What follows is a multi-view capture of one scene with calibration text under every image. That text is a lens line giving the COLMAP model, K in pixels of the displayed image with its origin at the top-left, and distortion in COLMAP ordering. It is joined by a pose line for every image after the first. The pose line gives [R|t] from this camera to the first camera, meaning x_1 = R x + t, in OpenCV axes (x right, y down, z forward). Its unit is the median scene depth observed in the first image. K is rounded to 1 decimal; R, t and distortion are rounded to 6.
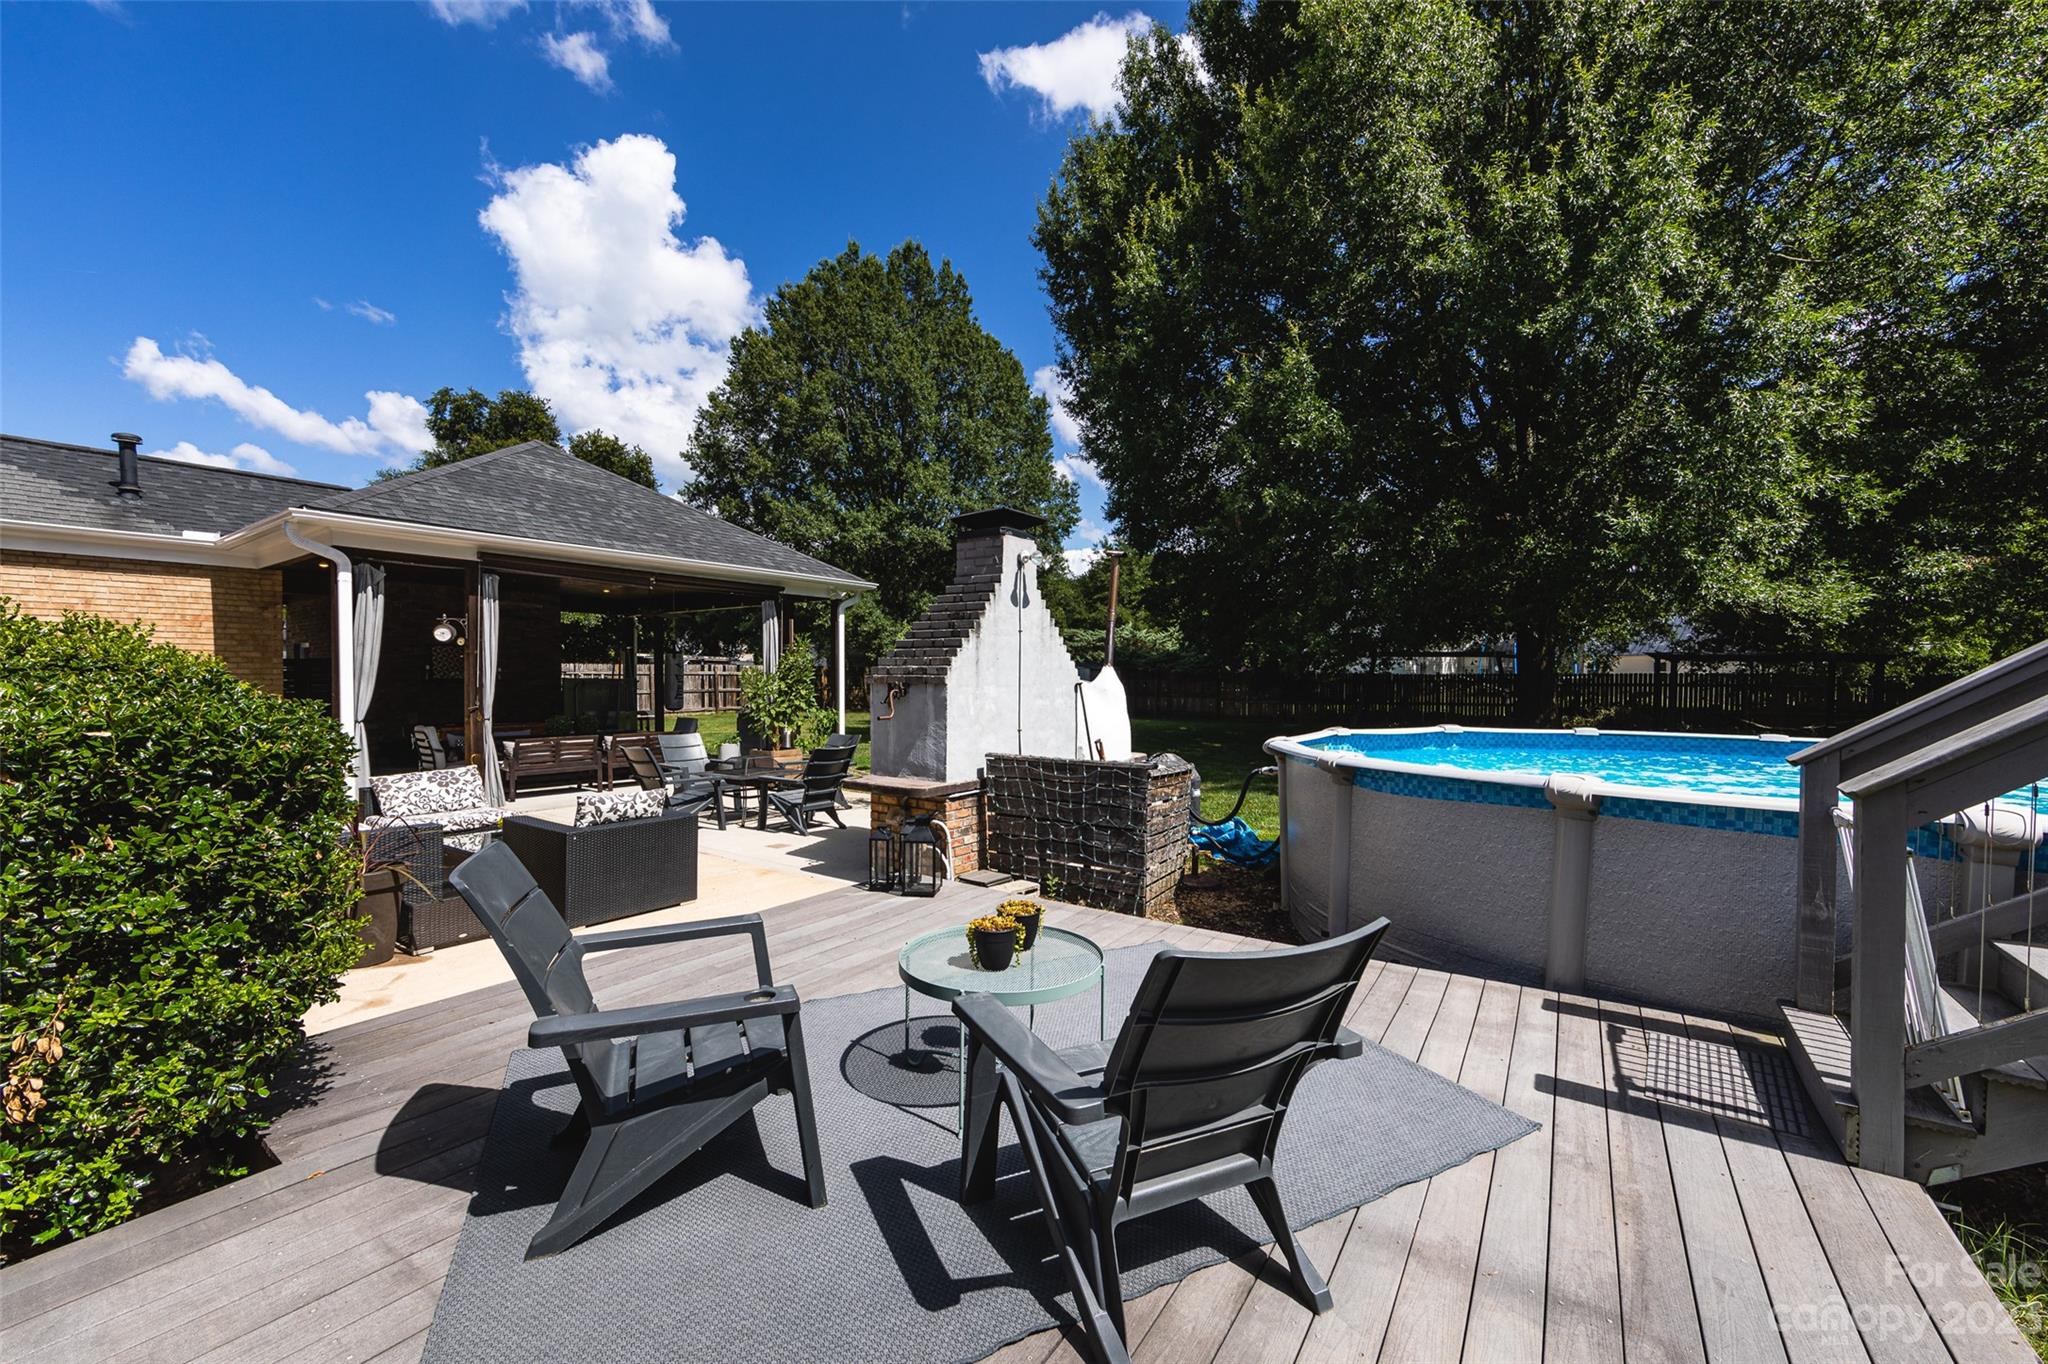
lens RADIAL K [[815.3, 0, 1020.1], [0, 815.3, 680.6], [0, 0, 1]] dist [-0.000441, -0.000348]
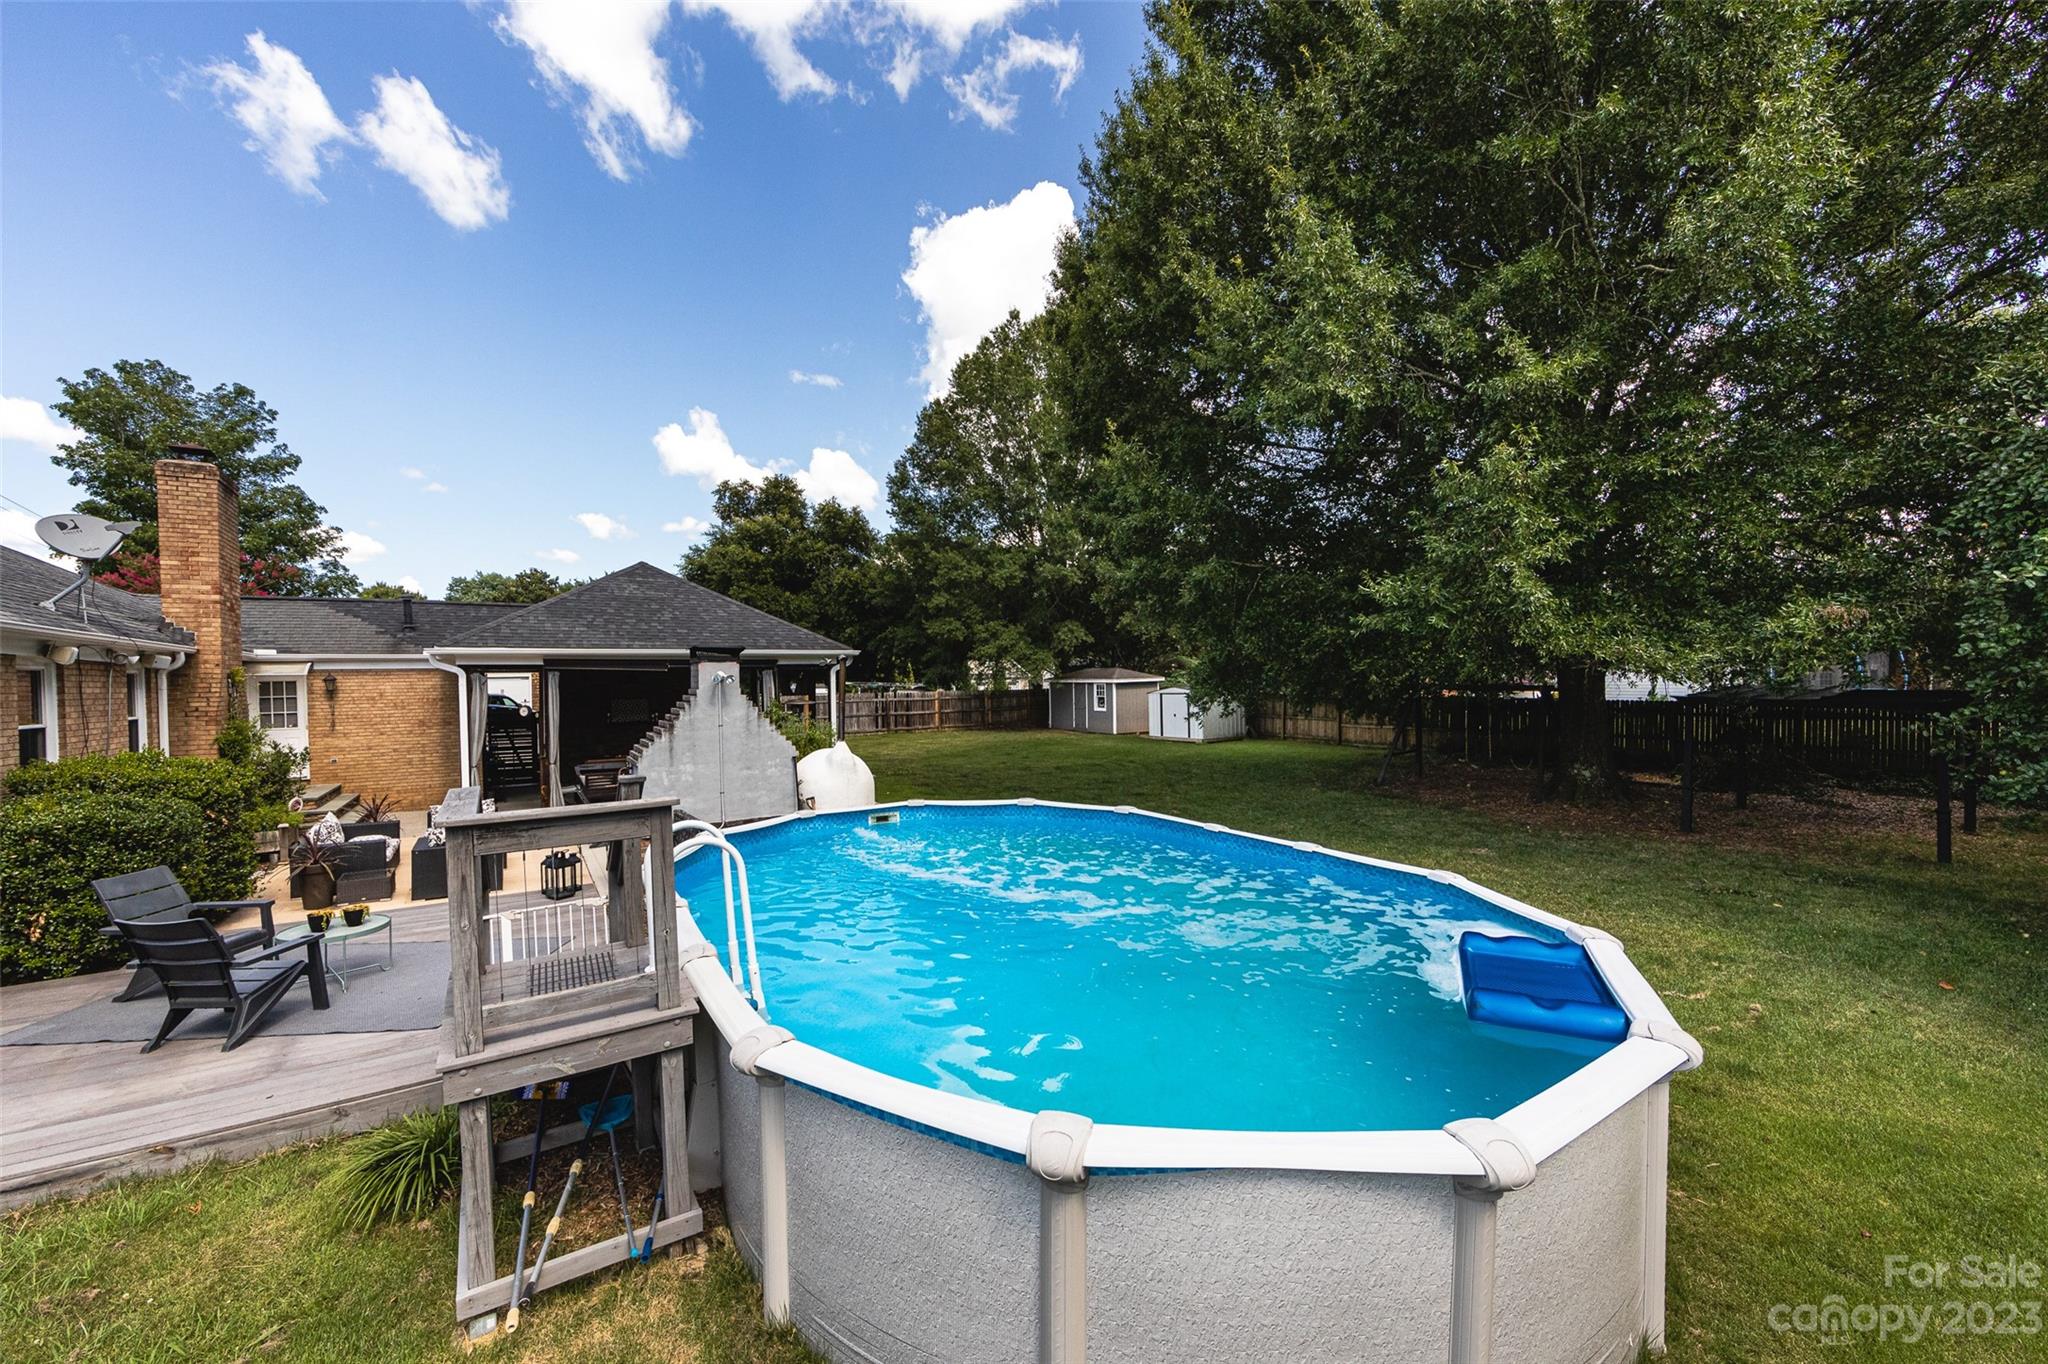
lens RADIAL K [[815.3, 0, 1024.3], [0, 815.3, 690.2], [0, 0, 1]] dist [-0.000441, -0.000348]
pose [[0.926150, -0.010990, -0.376995, 0.269632], [0.016196, 0.999812, 0.010643, -0.033219], [0.376807, -0.015963, 0.926154, -0.040810]]
